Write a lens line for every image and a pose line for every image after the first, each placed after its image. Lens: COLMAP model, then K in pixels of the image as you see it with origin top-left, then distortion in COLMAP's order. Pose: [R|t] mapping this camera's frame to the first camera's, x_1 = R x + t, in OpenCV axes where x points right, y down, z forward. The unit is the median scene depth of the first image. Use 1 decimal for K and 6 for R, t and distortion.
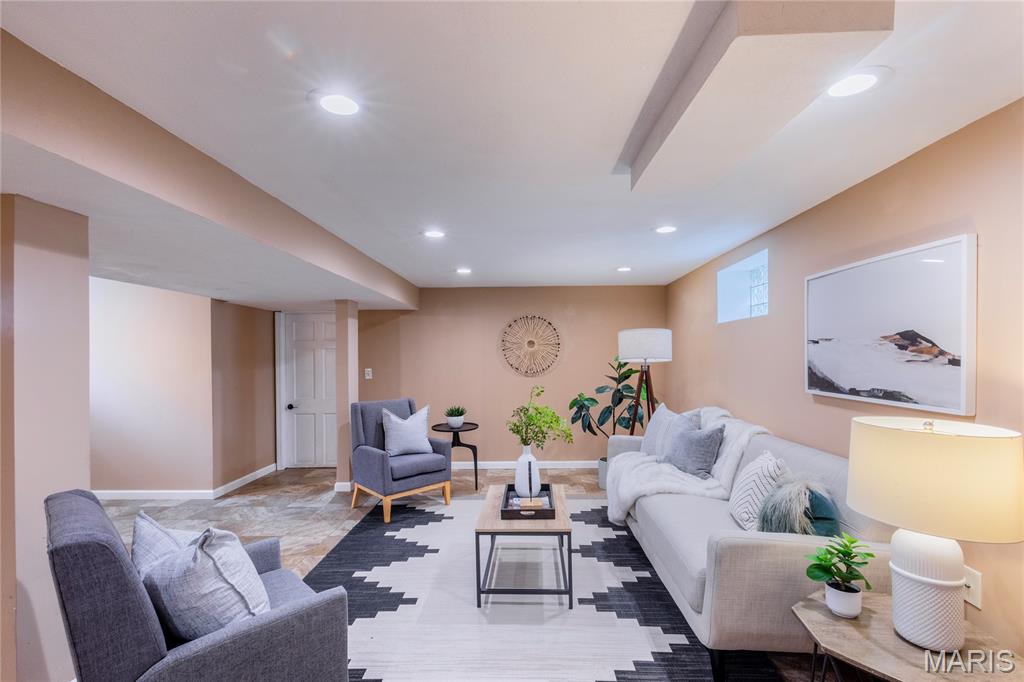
lens RADIAL K [[461.4, 0, 507.0], [0, 461.4, 355.6], [0, 0, 1]] dist [0.009523, -0.002417]
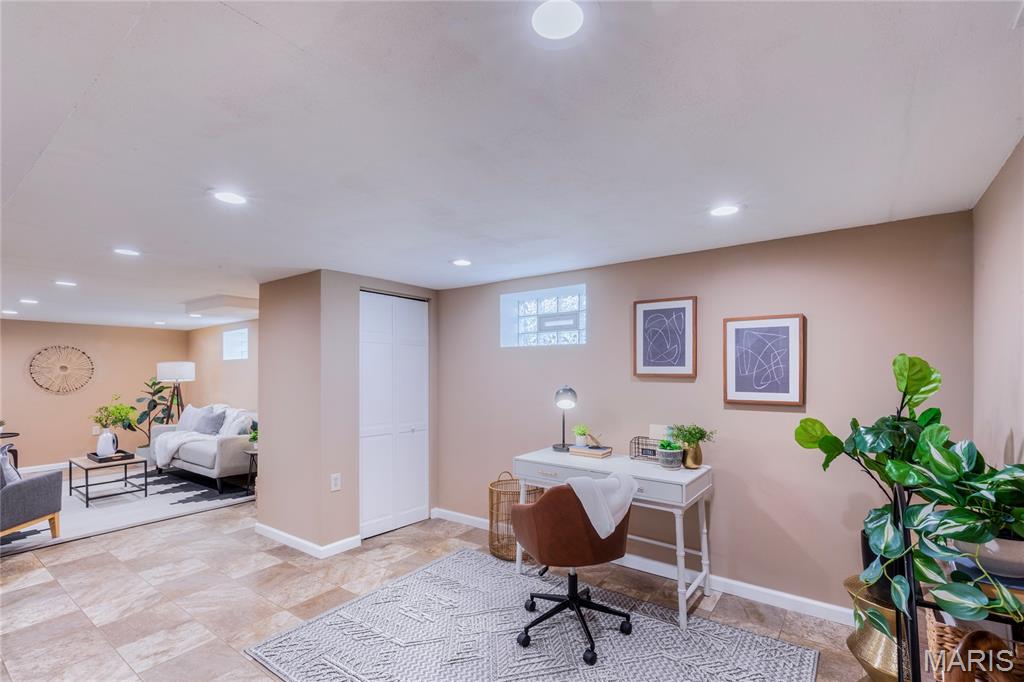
lens RADIAL K [[461.4, 0, 511.3], [0, 461.4, 373.7], [0, 0, 1]] dist [0.009523, -0.002417]
pose [[0.562396, 0.003078, 0.826862, -0.400146], [0.001663, 0.999987, -0.004854, -0.003576], [-0.826866, 0.004105, 0.562384, -0.930600]]
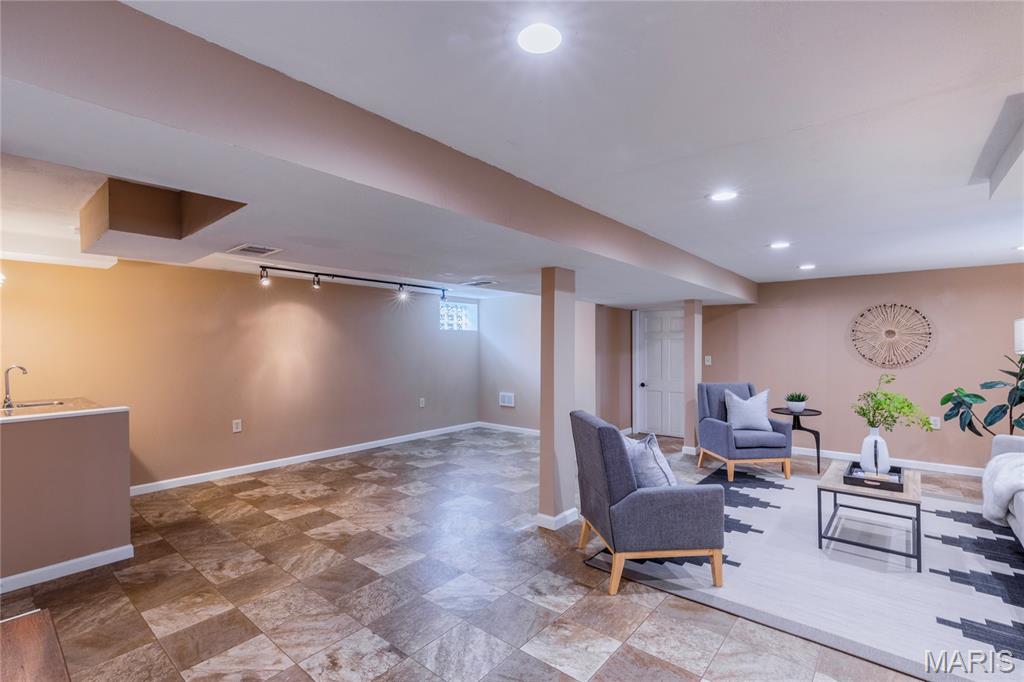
lens RADIAL K [[461.4, 0, 513.1], [0, 461.4, 346.0], [0, 0, 1]] dist [0.009523, -0.002417]
pose [[0.794664, 0.009304, -0.606978, 0.019951], [-0.007309, 0.999957, 0.005758, -0.000056], [0.607006, -0.000139, 0.794698, -0.286459]]
